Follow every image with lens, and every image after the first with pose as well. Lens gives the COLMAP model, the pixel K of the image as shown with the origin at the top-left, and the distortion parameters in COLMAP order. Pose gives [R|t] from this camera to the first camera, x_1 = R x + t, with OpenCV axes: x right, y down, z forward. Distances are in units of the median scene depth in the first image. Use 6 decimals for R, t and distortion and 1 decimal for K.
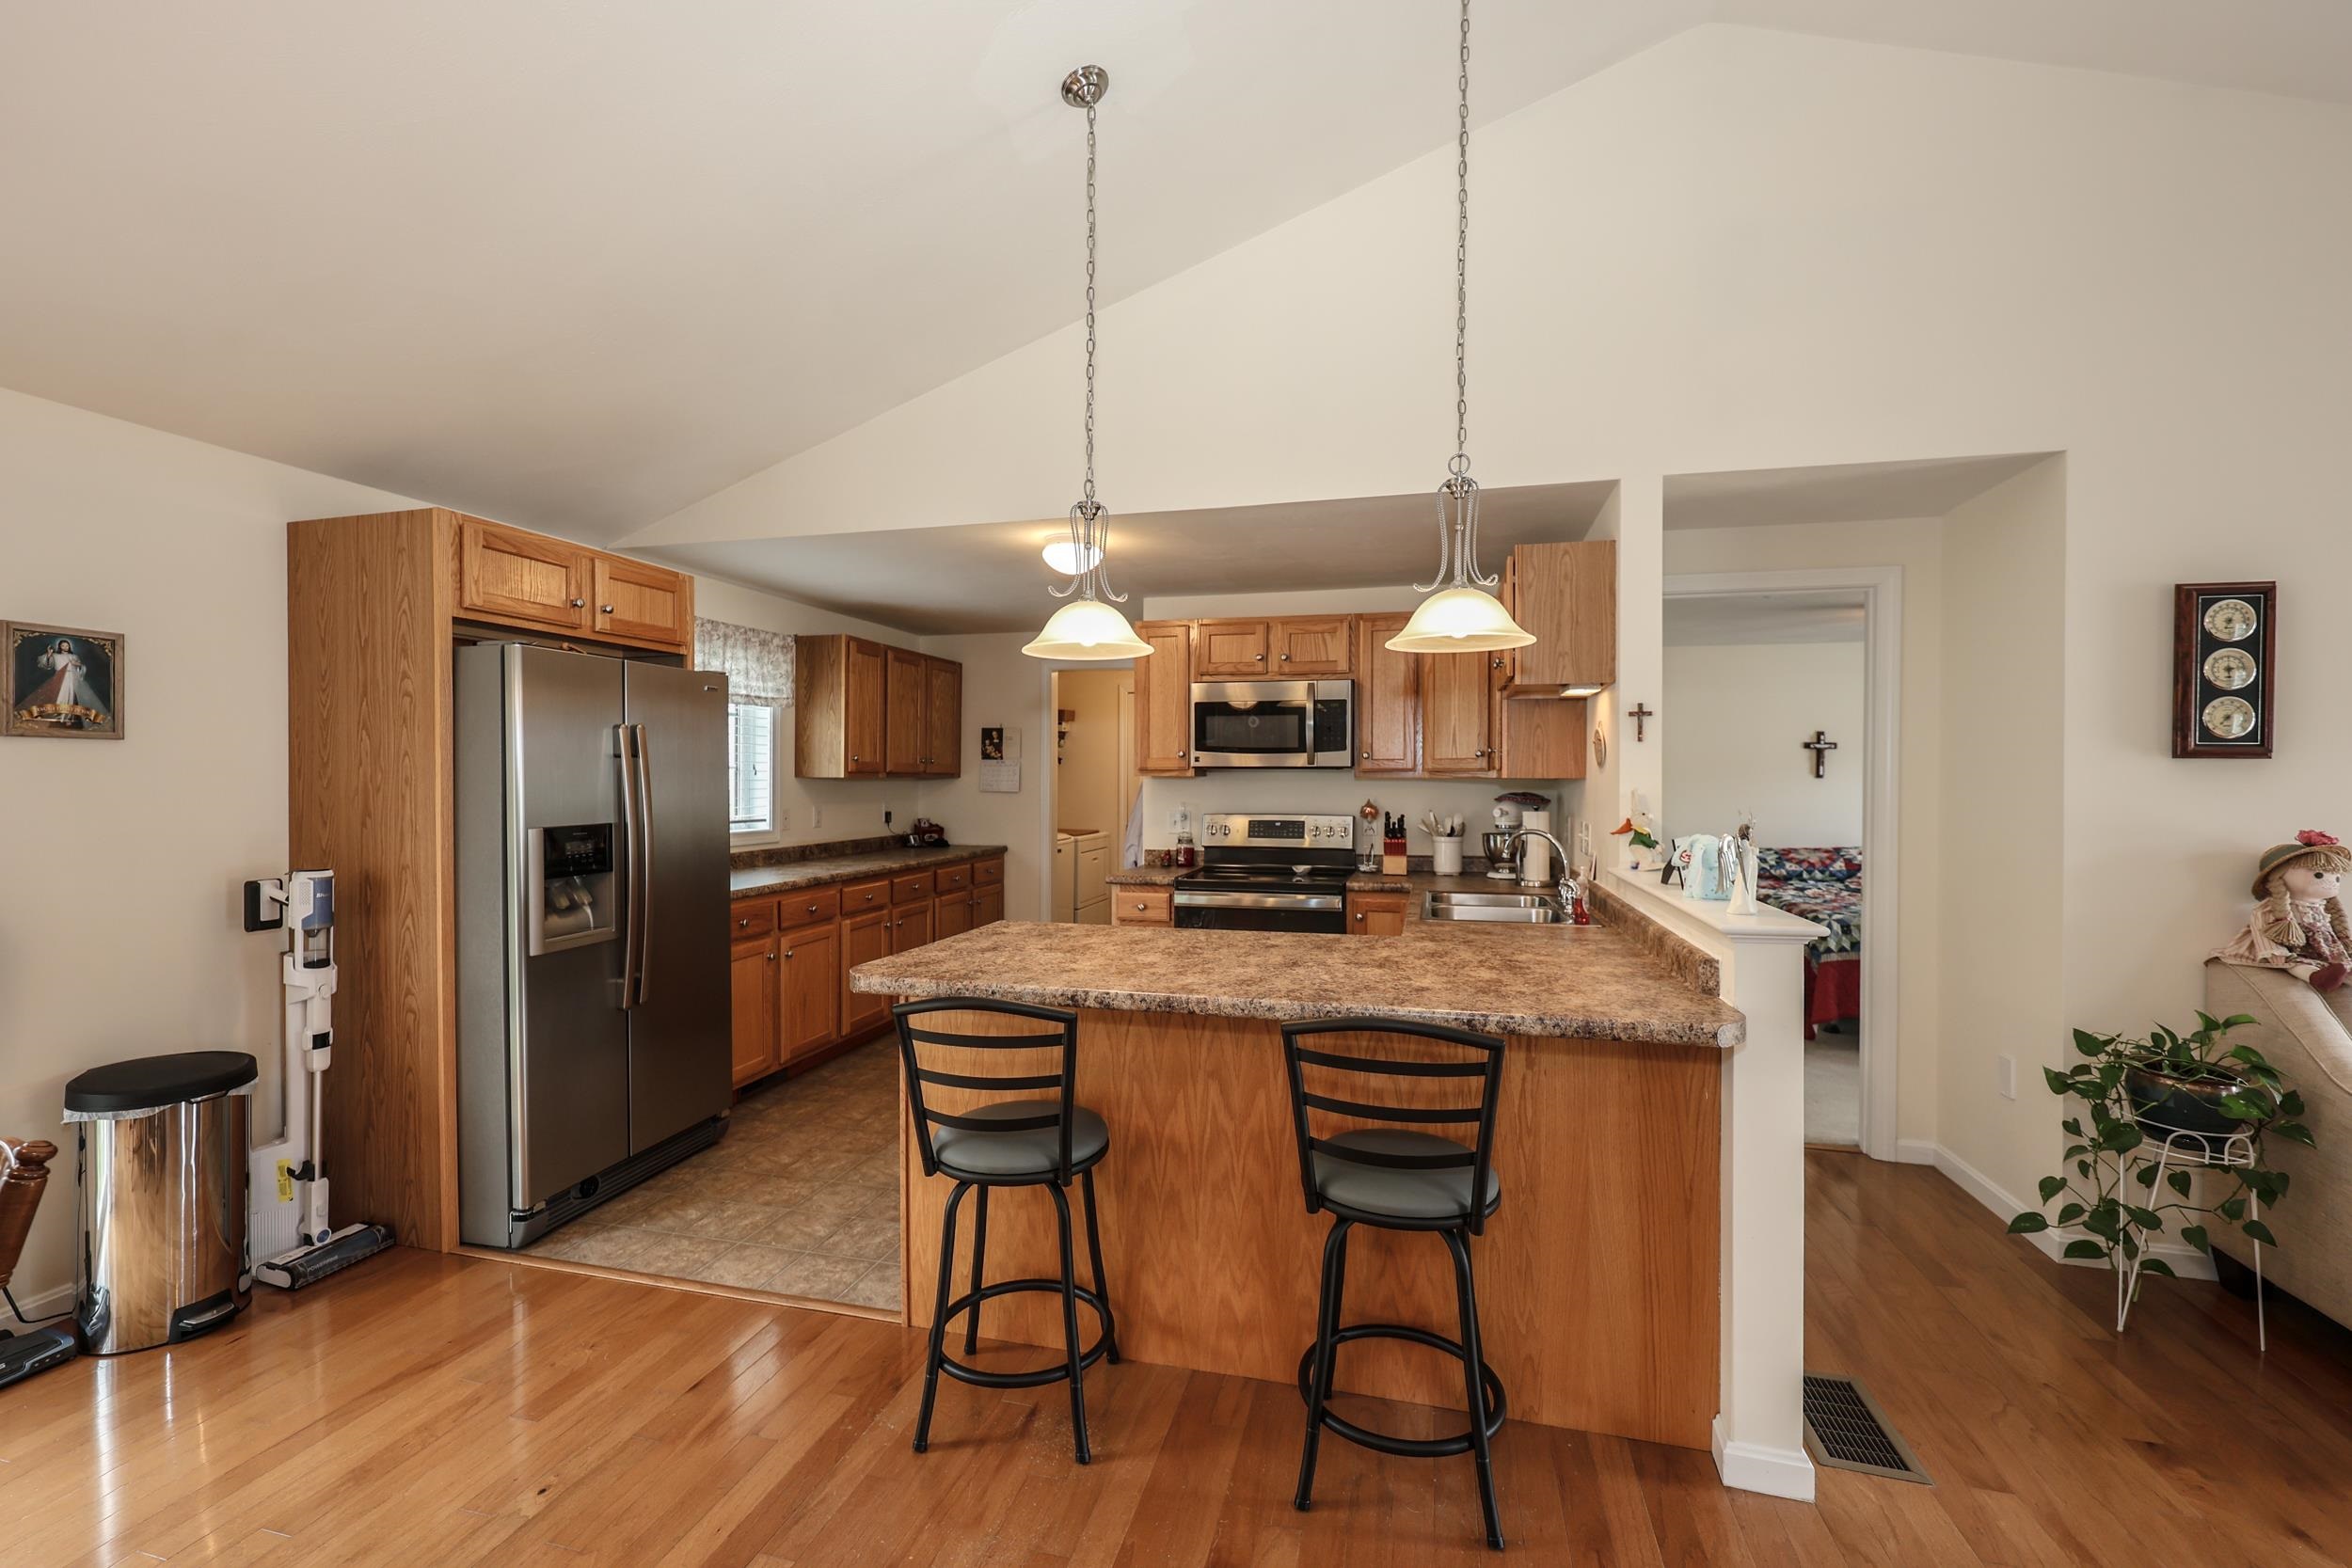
lens RADIAL K [[971.9, 0, 1176.0], [0, 971.9, 784.0], [0, 0, 1]] dist [0.000076, 0.000307]
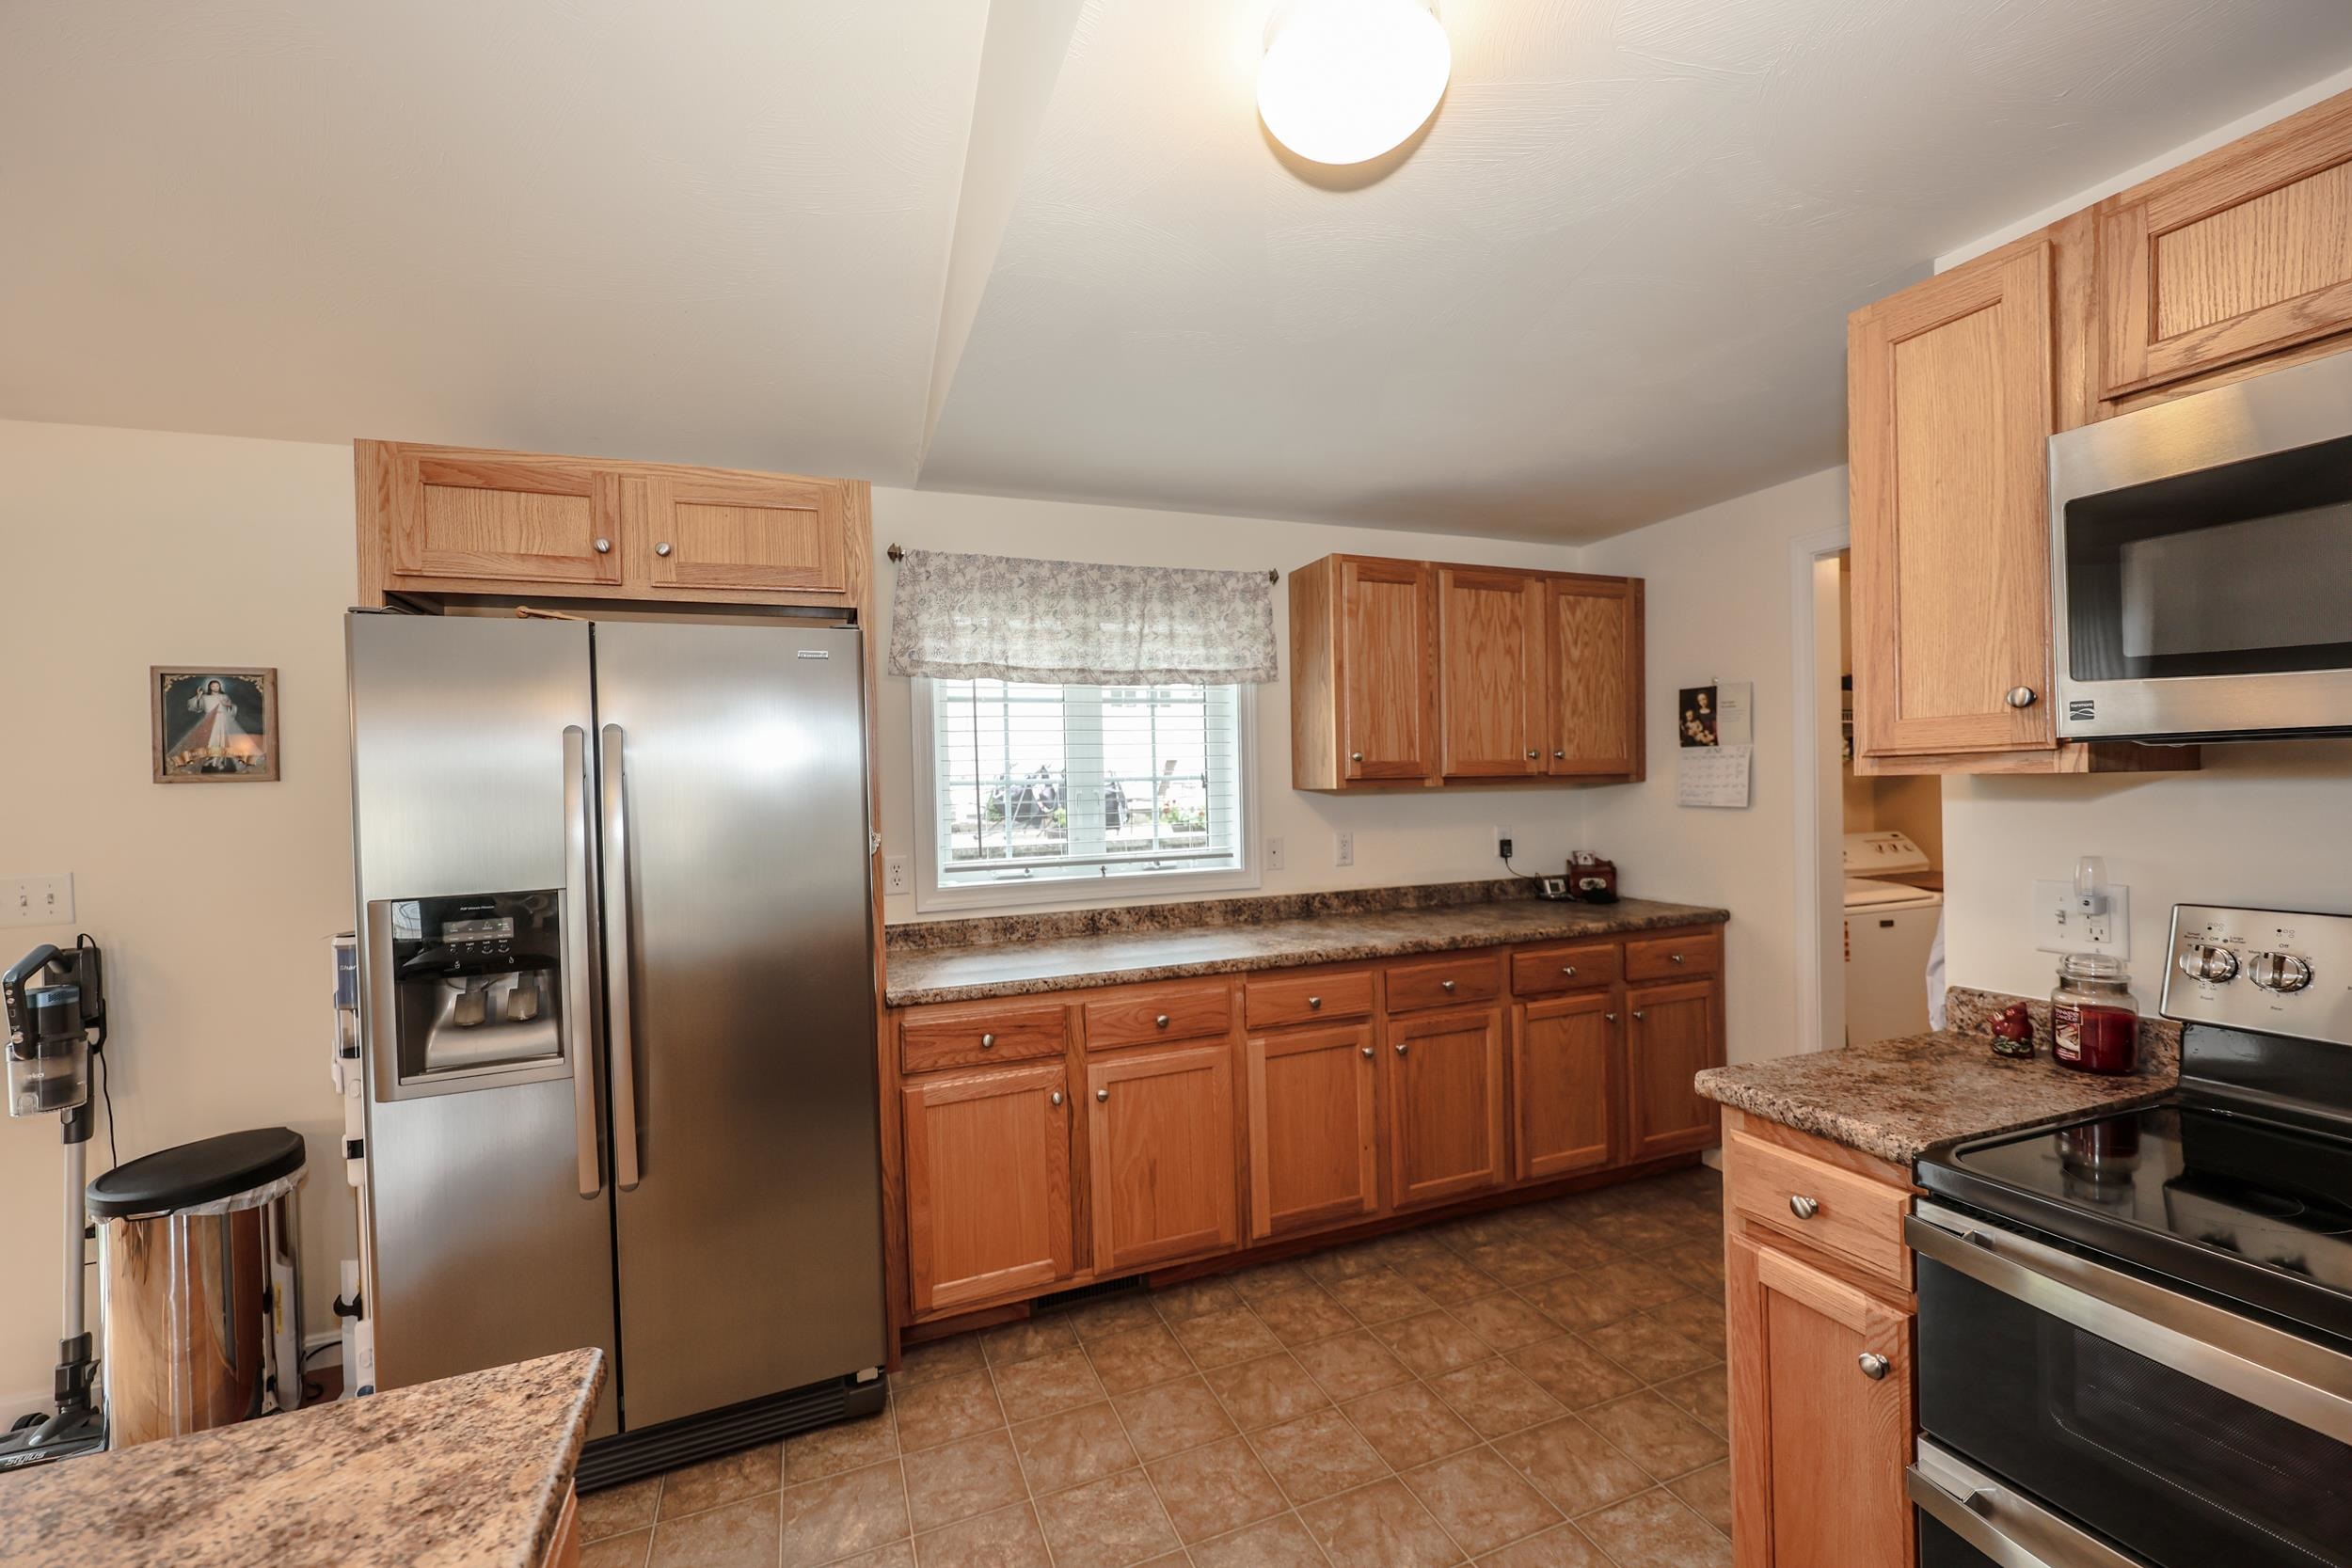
lens RADIAL K [[943.1, 0, 1176.5], [0, 943.1, 791.1], [0, 0, 1]] dist [0.000471, 0.000310]
pose [[0.586466, -0.012966, -0.809870, 0.126040], [0.021063, 0.999778, -0.000754, -0.011427], [0.809700, -0.016616, 0.586609, 0.921352]]
